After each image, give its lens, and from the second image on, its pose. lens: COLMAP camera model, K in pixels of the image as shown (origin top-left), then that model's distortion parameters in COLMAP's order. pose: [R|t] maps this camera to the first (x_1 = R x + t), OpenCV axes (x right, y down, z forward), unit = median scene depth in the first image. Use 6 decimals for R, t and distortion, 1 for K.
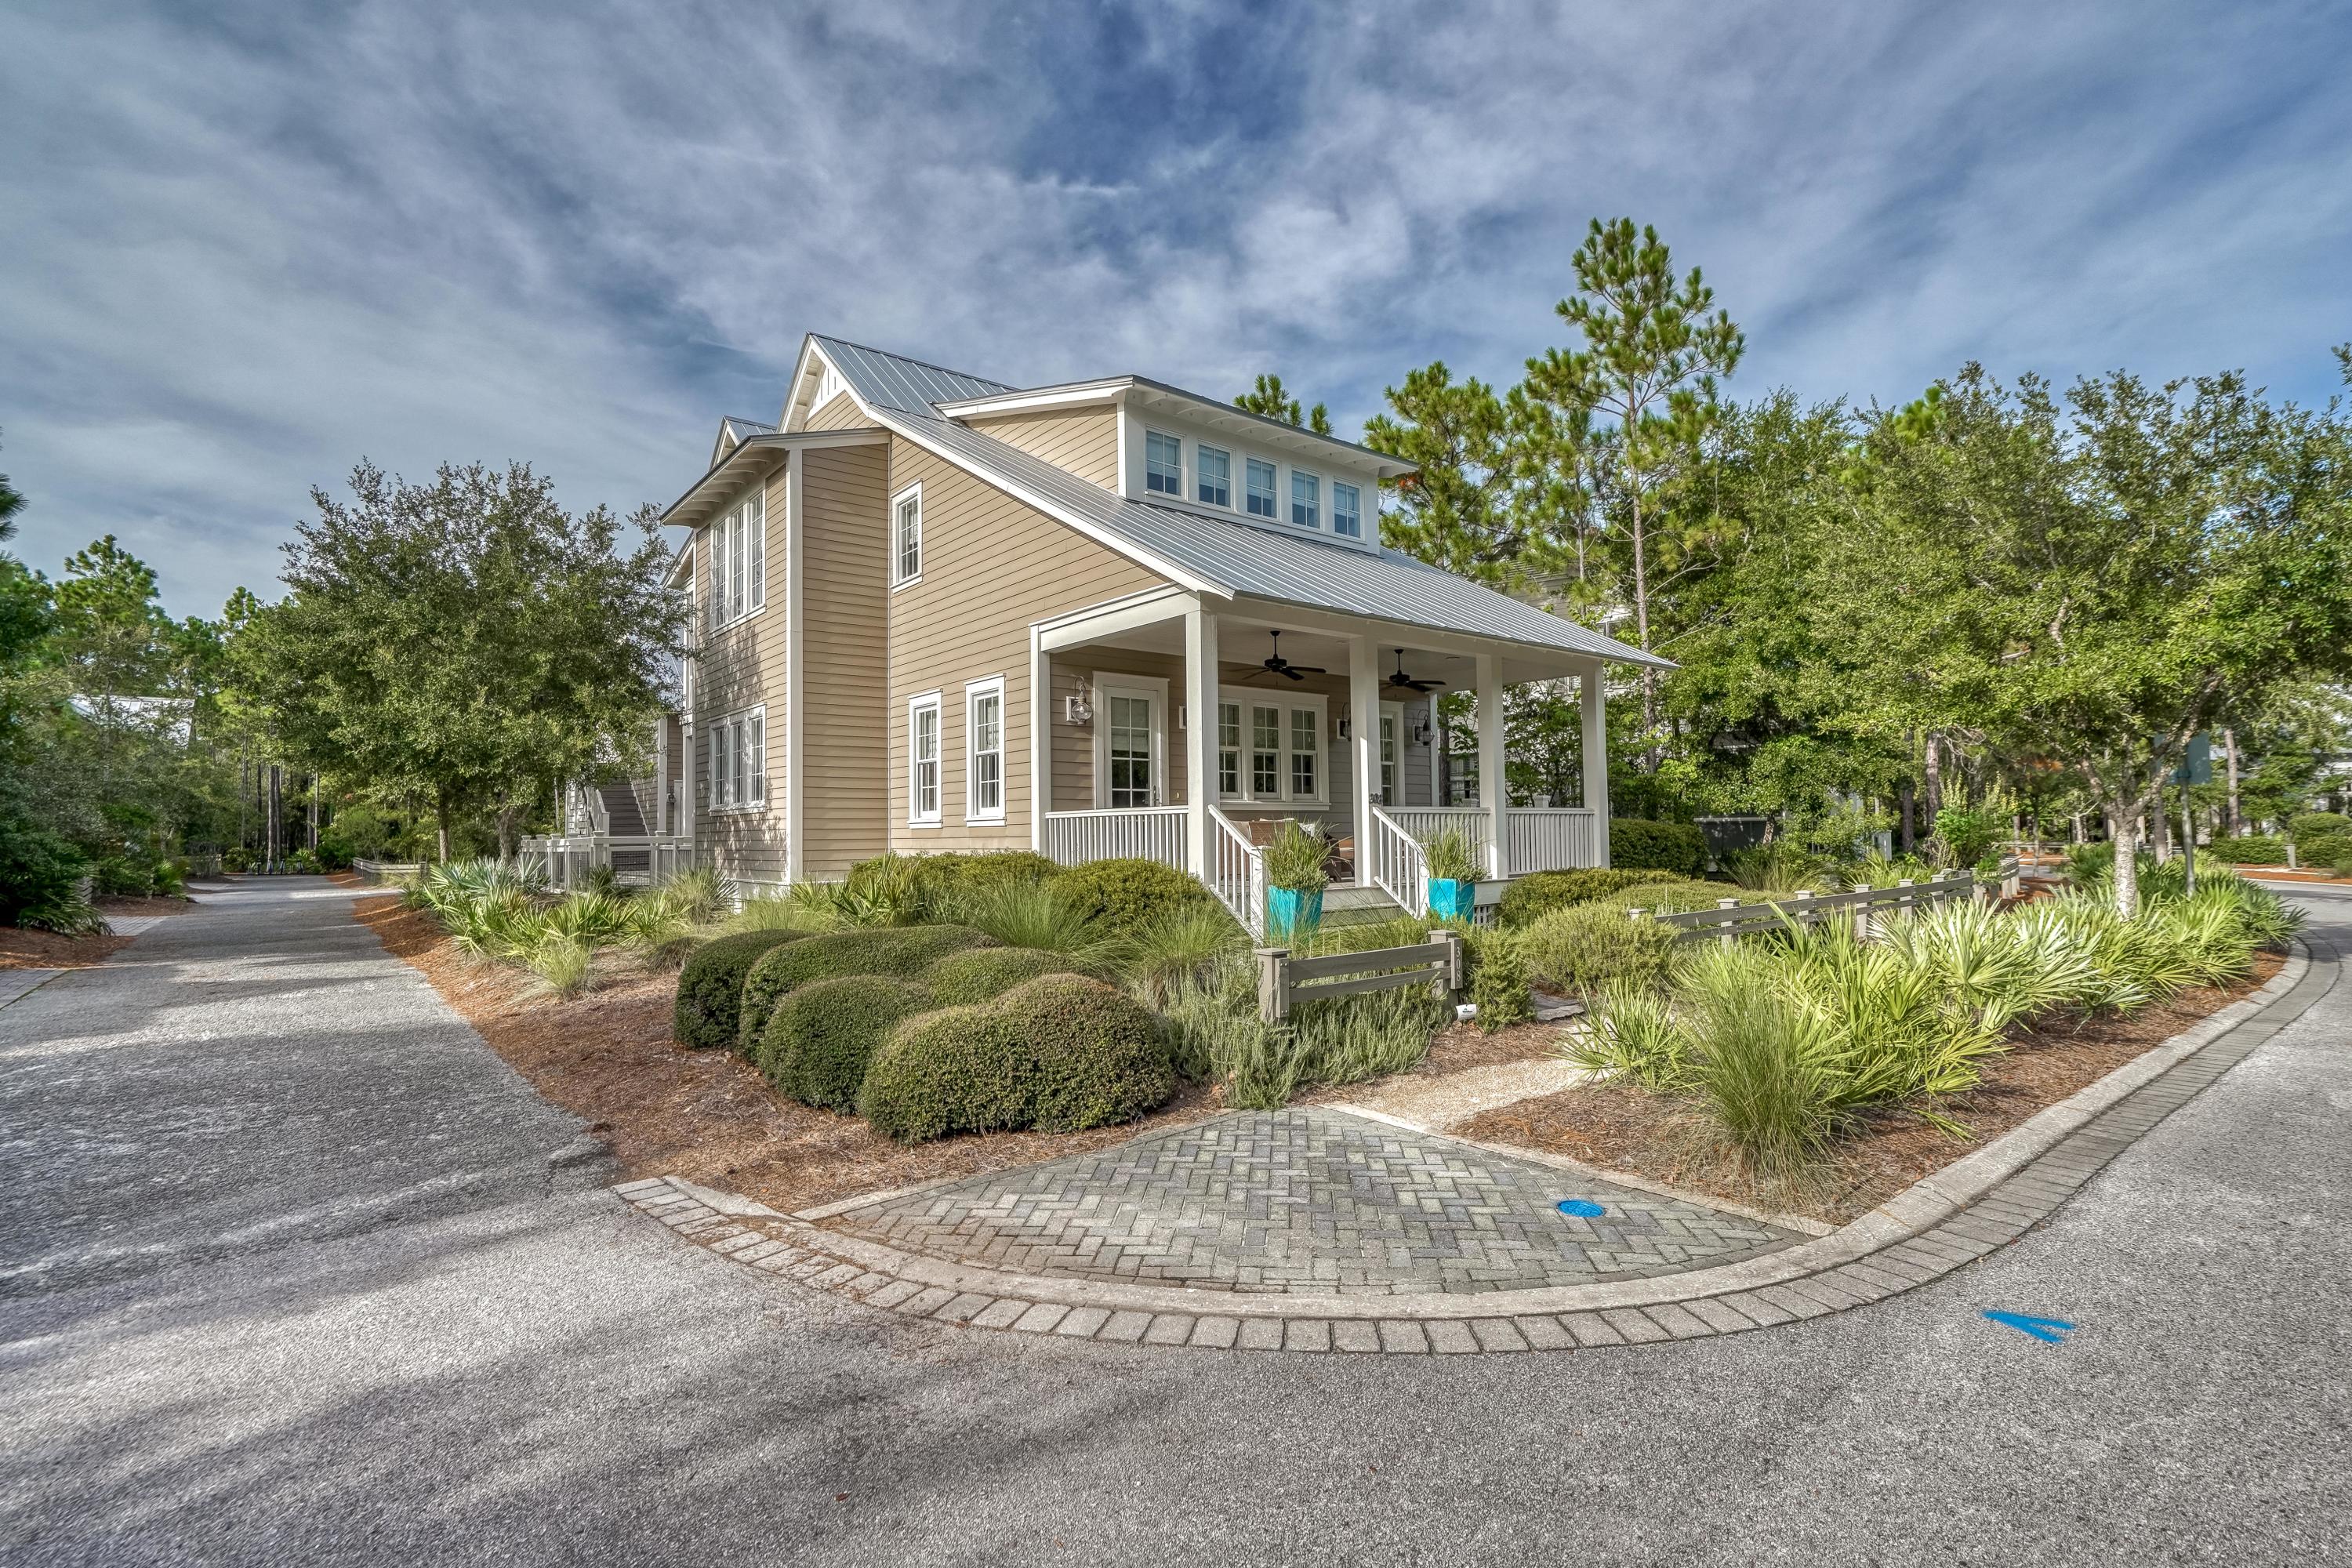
lens RADIAL K [[1074.5, 0, 1176.0], [0, 1074.5, 784.0], [0, 0, 1]] dist [0.000771, 0.000063]
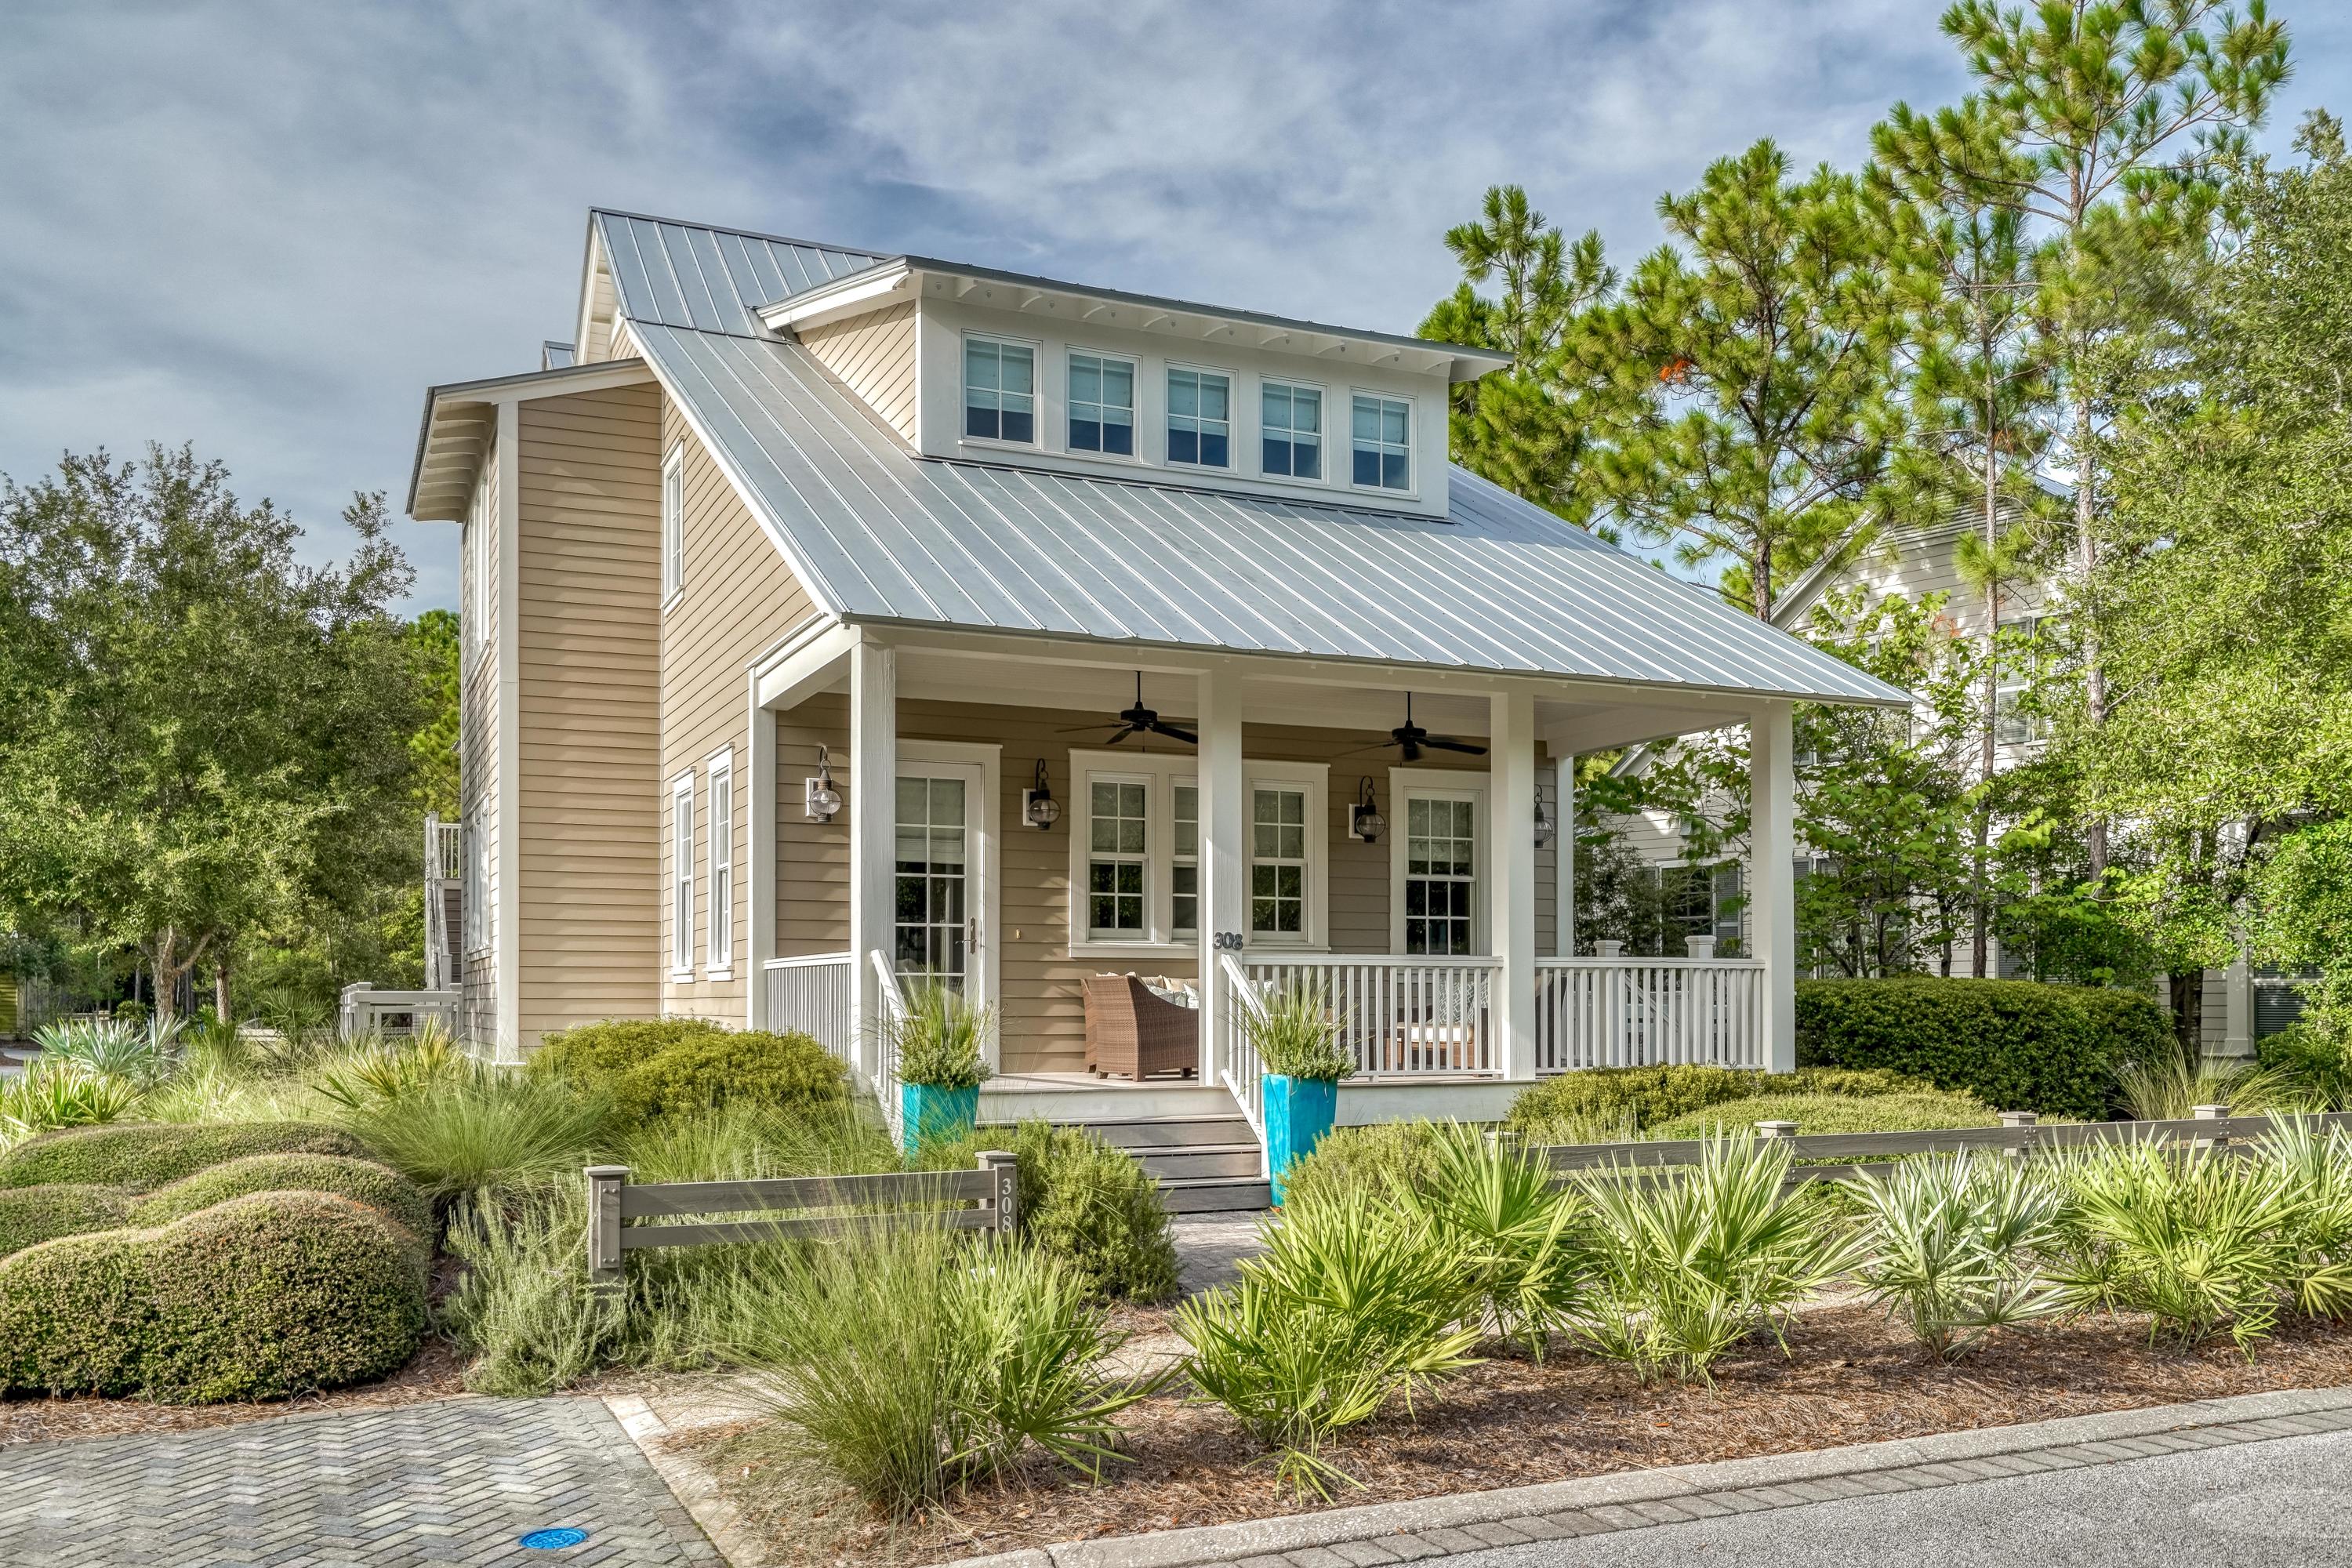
lens RADIAL K [[1869.5, 0, 1177.6], [0, 1869.5, 979.7], [0, 0, 1]] dist [-0.001365, 0.001473]
pose [[0.971361, 0.008535, -0.237453, 0.399303], [0.000387, 0.999297, 0.037499, -0.003970], [0.237606, -0.036517, 0.970675, -0.023820]]
